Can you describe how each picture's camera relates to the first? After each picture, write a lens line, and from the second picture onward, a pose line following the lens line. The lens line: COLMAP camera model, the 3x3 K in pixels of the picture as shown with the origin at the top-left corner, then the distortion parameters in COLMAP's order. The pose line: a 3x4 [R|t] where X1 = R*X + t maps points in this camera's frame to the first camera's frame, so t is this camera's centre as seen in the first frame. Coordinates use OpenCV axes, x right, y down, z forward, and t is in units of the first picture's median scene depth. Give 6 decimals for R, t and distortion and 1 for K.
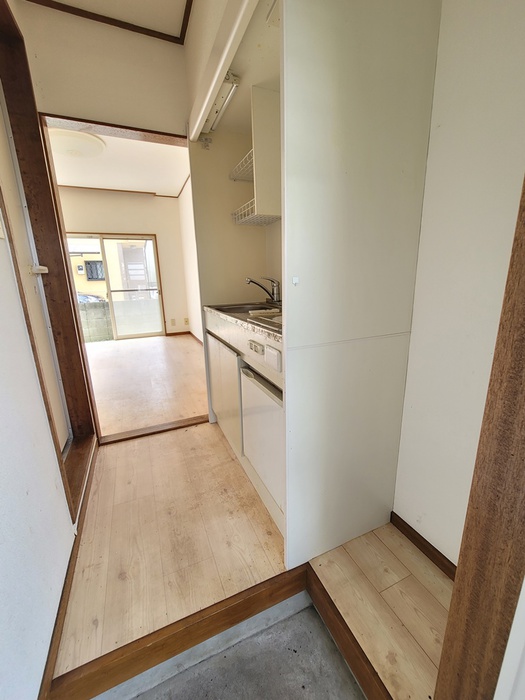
lens RADIAL K [[285.9, 0, 262.7], [0, 285.9, 347.4], [0, 0, 1]] dist [-0.007238, 0.002061]
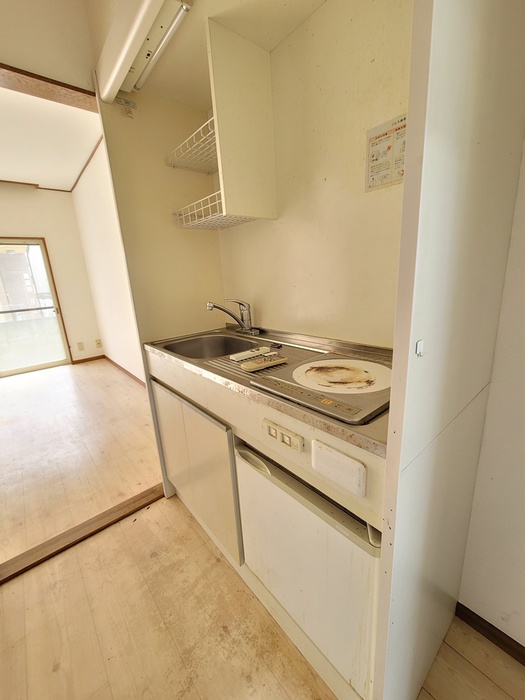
lens RADIAL K [[285.9, 0, 260.6], [0, 285.9, 347.5], [0, 0, 1]] dist [-0.007238, 0.002061]
pose [[0.957779, -0.103533, 0.268215, -0.137616], [0.104664, 0.994456, 0.010119, -0.126890], [-0.267776, 0.018380, 0.963306, 0.278187]]
